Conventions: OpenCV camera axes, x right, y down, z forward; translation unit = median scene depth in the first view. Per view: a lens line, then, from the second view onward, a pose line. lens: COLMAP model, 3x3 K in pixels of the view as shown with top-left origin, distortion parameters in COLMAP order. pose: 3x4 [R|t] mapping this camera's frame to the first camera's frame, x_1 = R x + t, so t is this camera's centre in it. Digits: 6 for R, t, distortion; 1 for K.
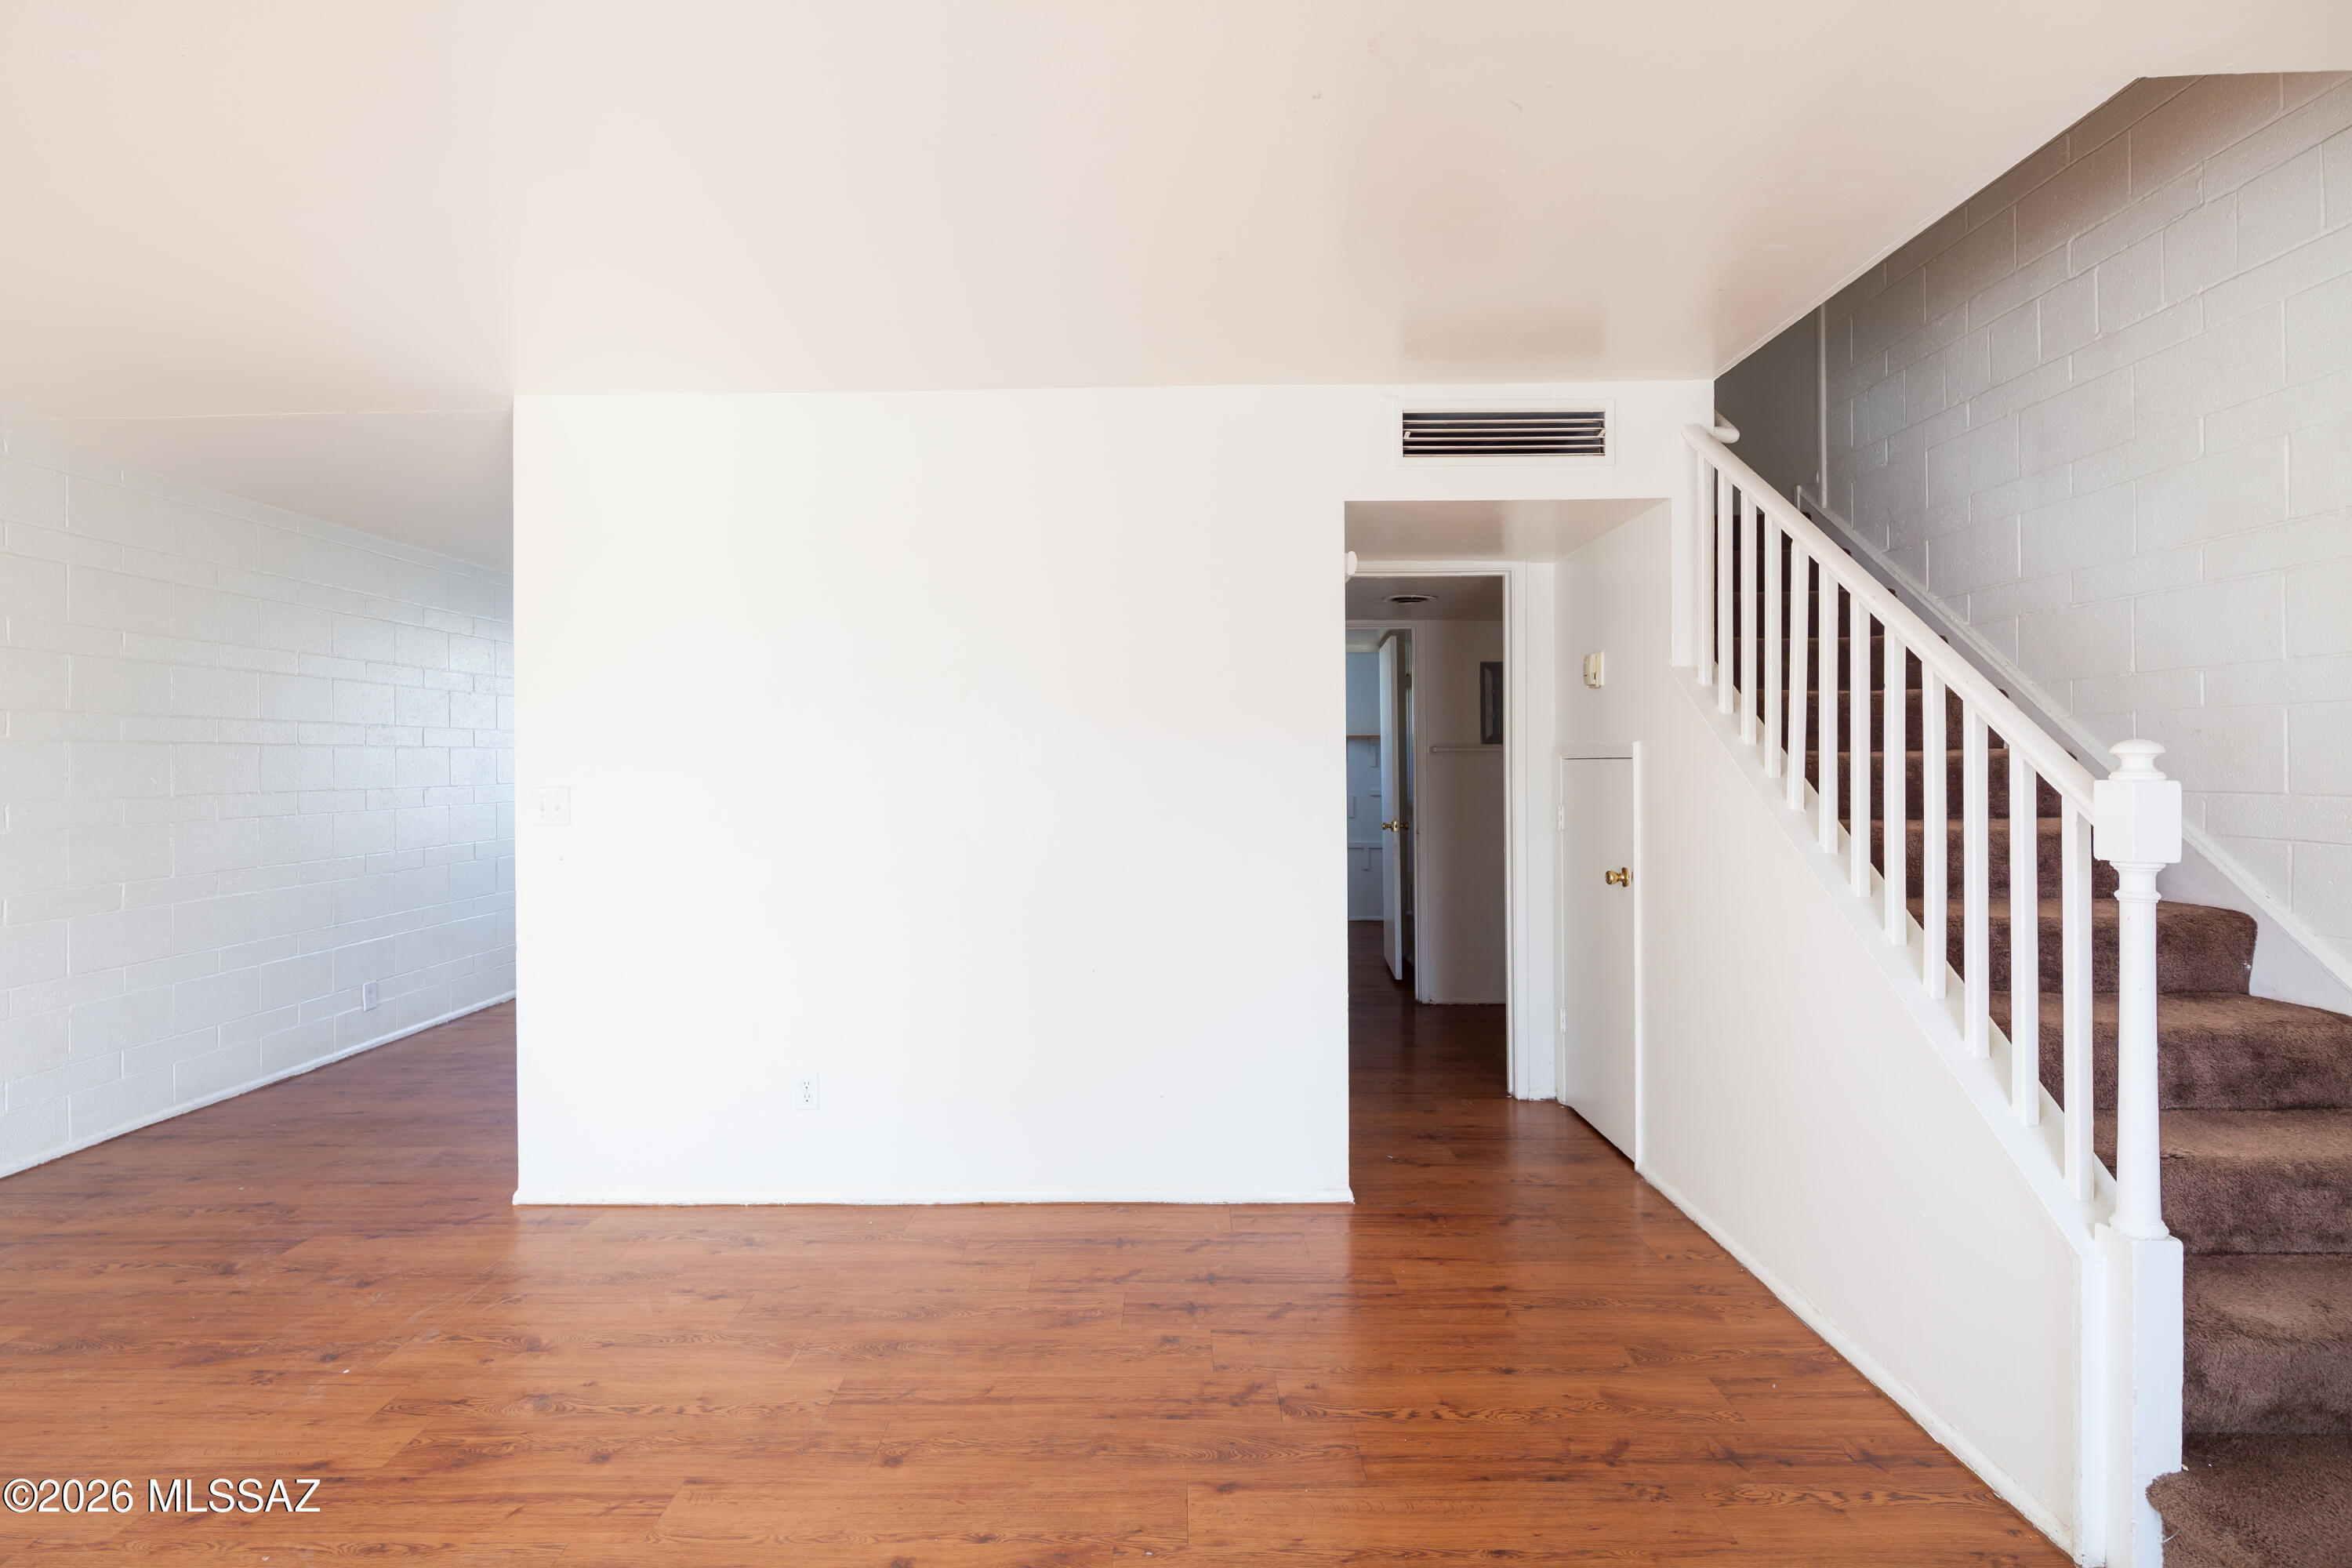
lens RADIAL K [[1120.7, 0, 1165.5], [0, 1120.7, 779.1], [0, 0, 1]] dist [0.005951, -0.005144]
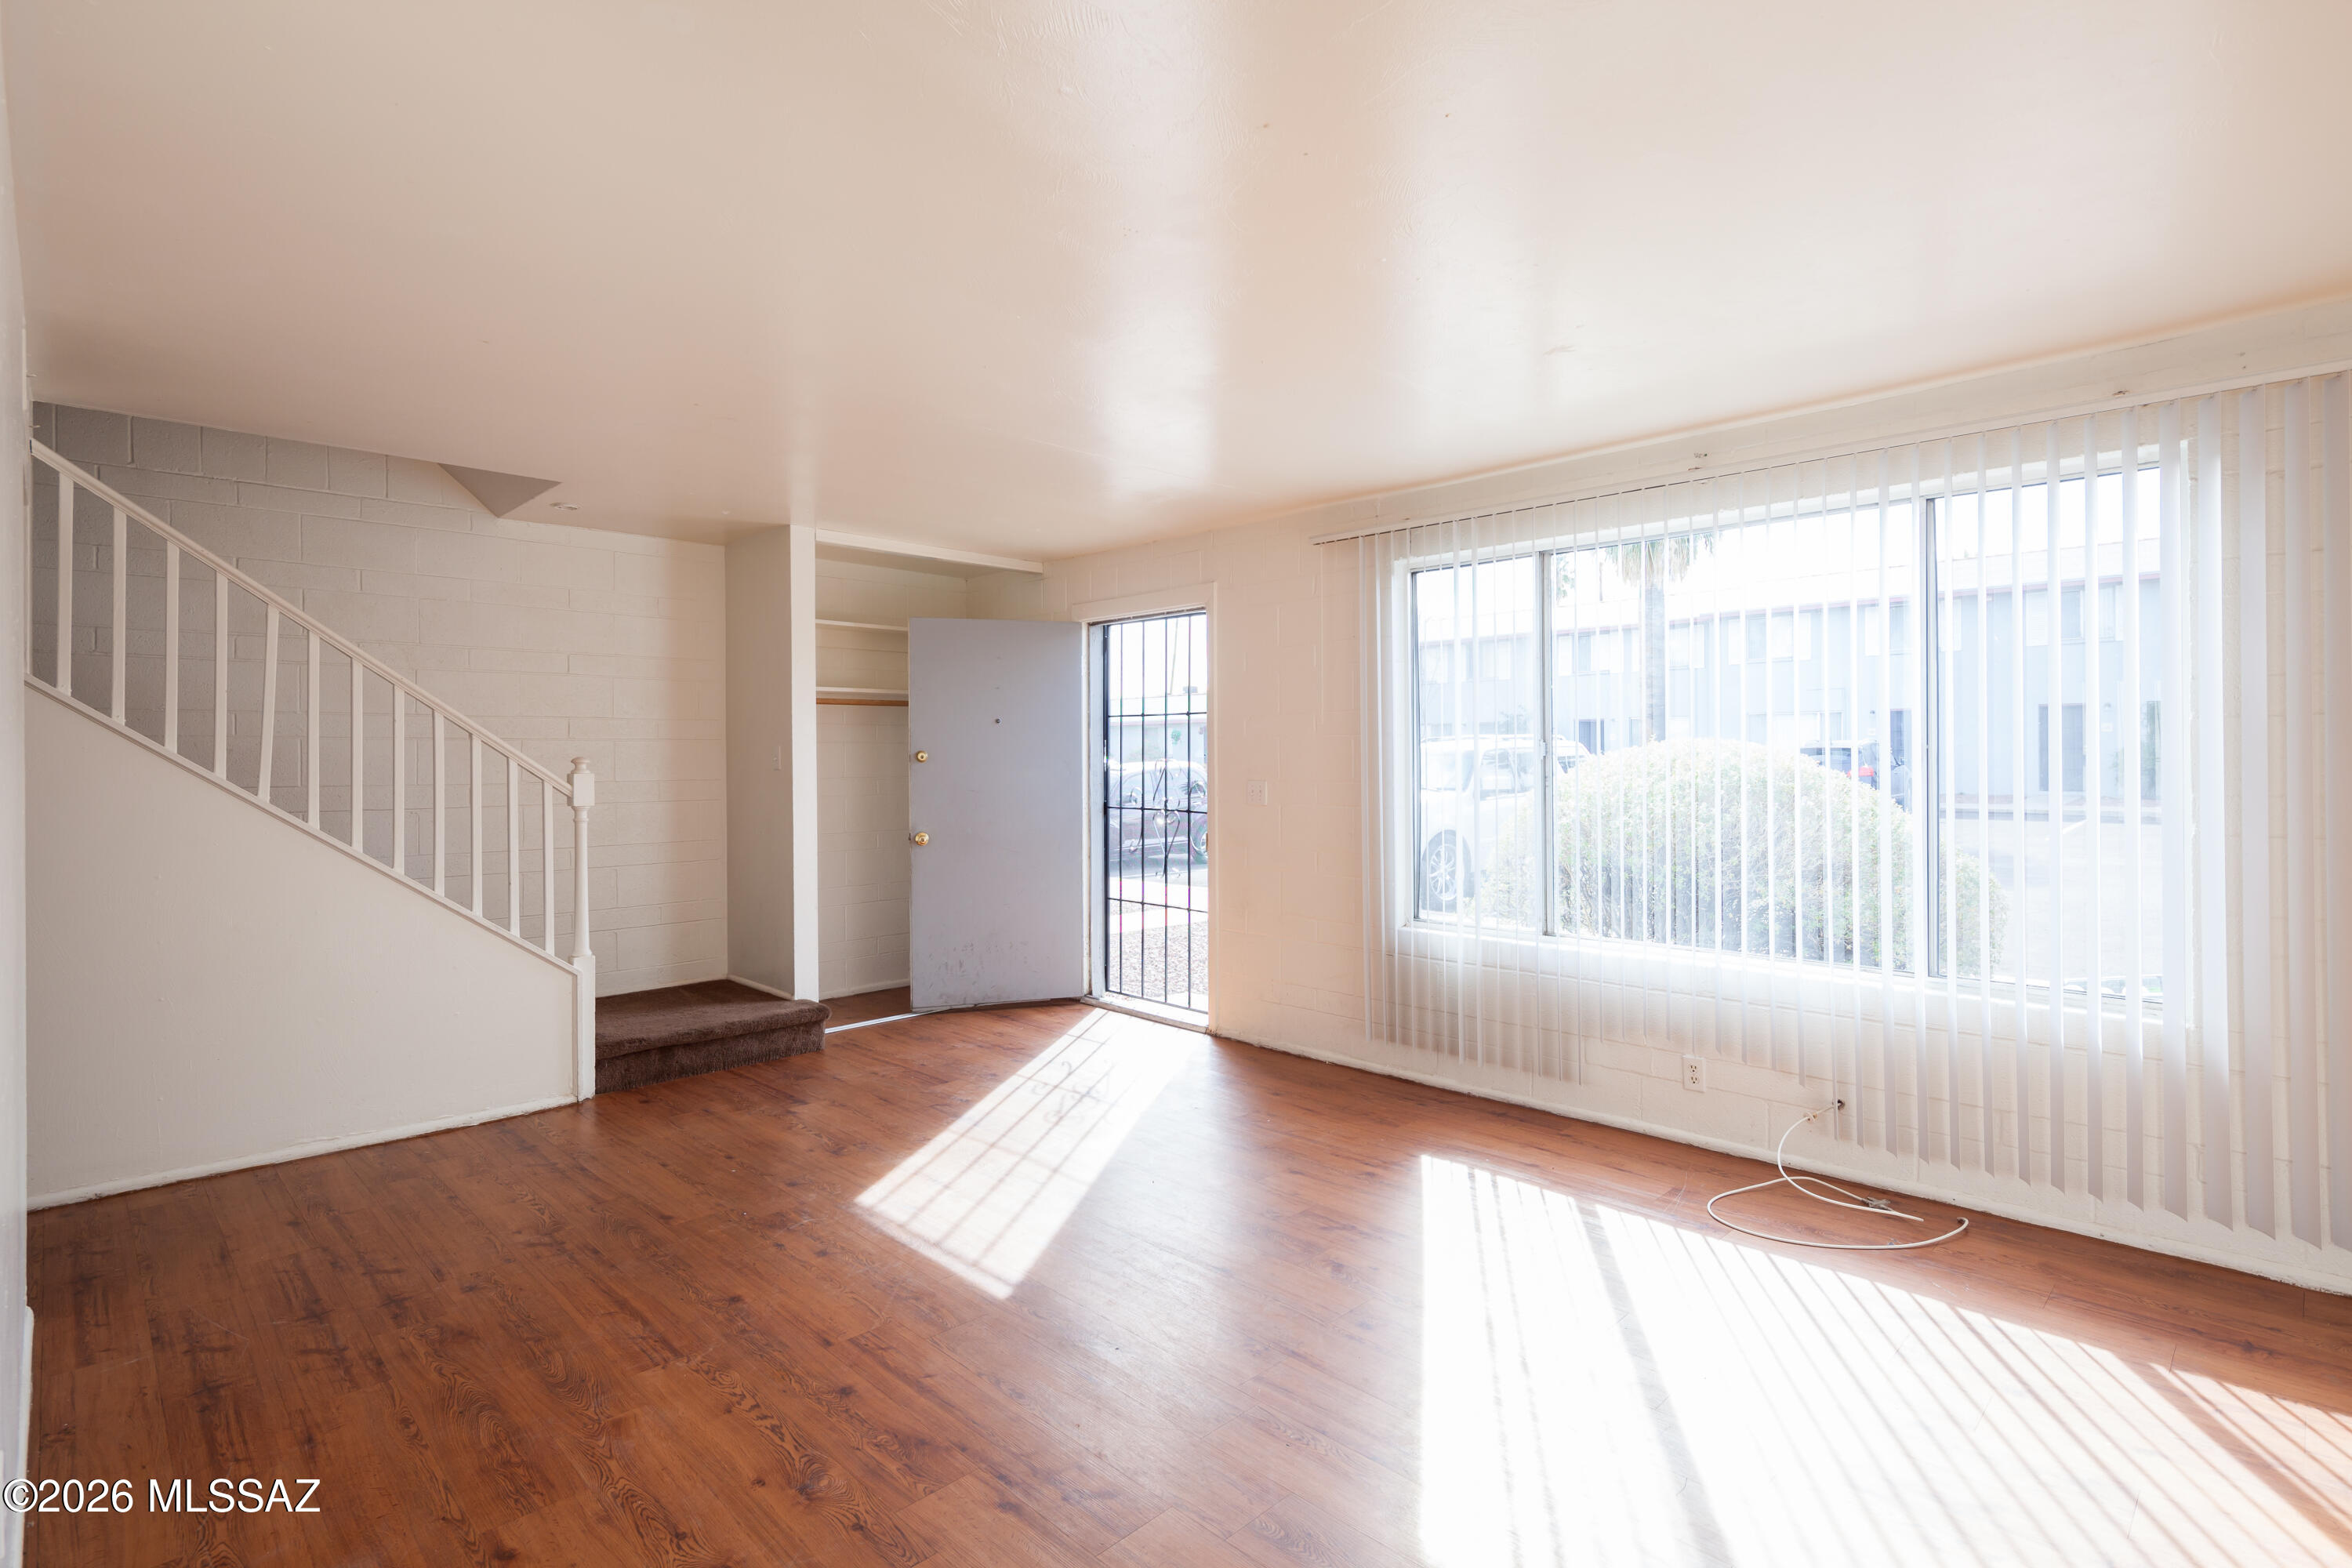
lens RADIAL K [[1124.9, 0, 1170.7], [0, 1124.9, 763.5], [0, 0, 1]] dist [0.015400, -0.006016]
pose [[-0.717086, 0.008931, 0.696928, -1.171838], [0.016272, 0.999860, 0.003929, -0.007373], [-0.696795, 0.014158, -0.717130, 1.213404]]
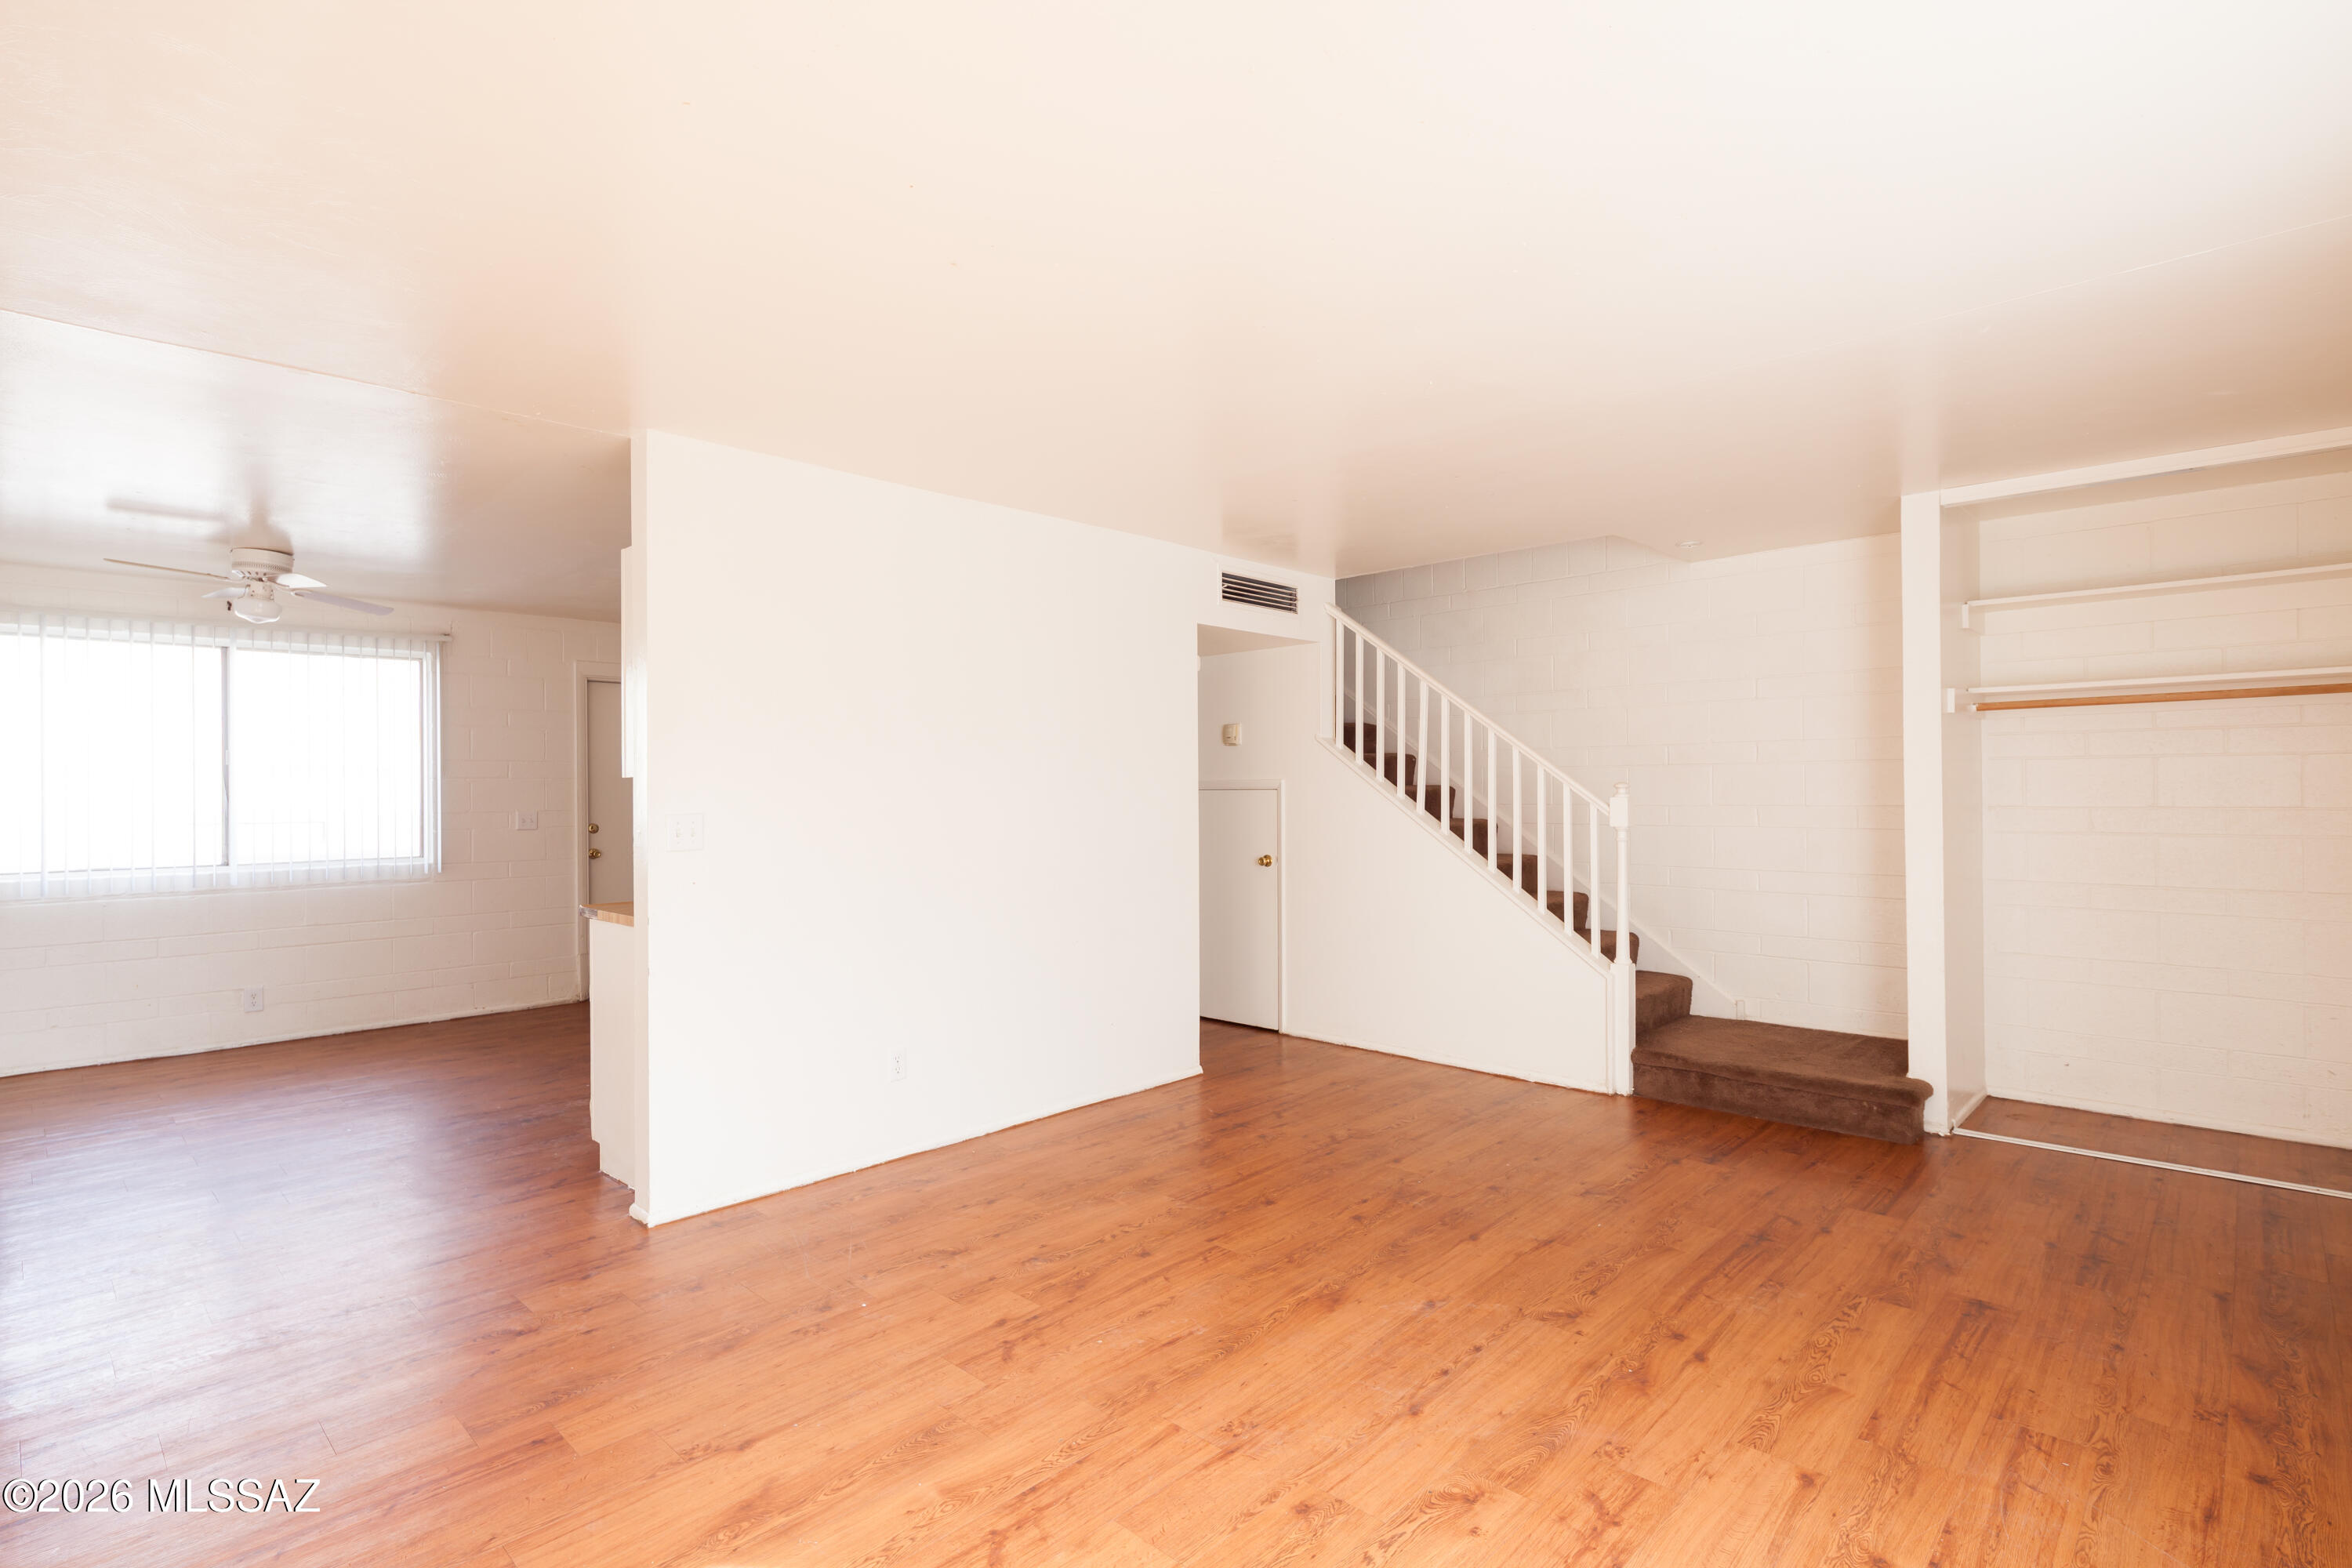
lens RADIAL K [[1139.0, 0, 1153.7], [0, 1139.0, 786.7], [0, 0, 1]] dist [0.012131, -0.000210]
pose [[0.680740, 0.007287, 0.732489, -1.247340], [0.008588, 0.999802, -0.017927, 0.009782], [-0.732475, 0.018494, 0.680543, -0.038112]]
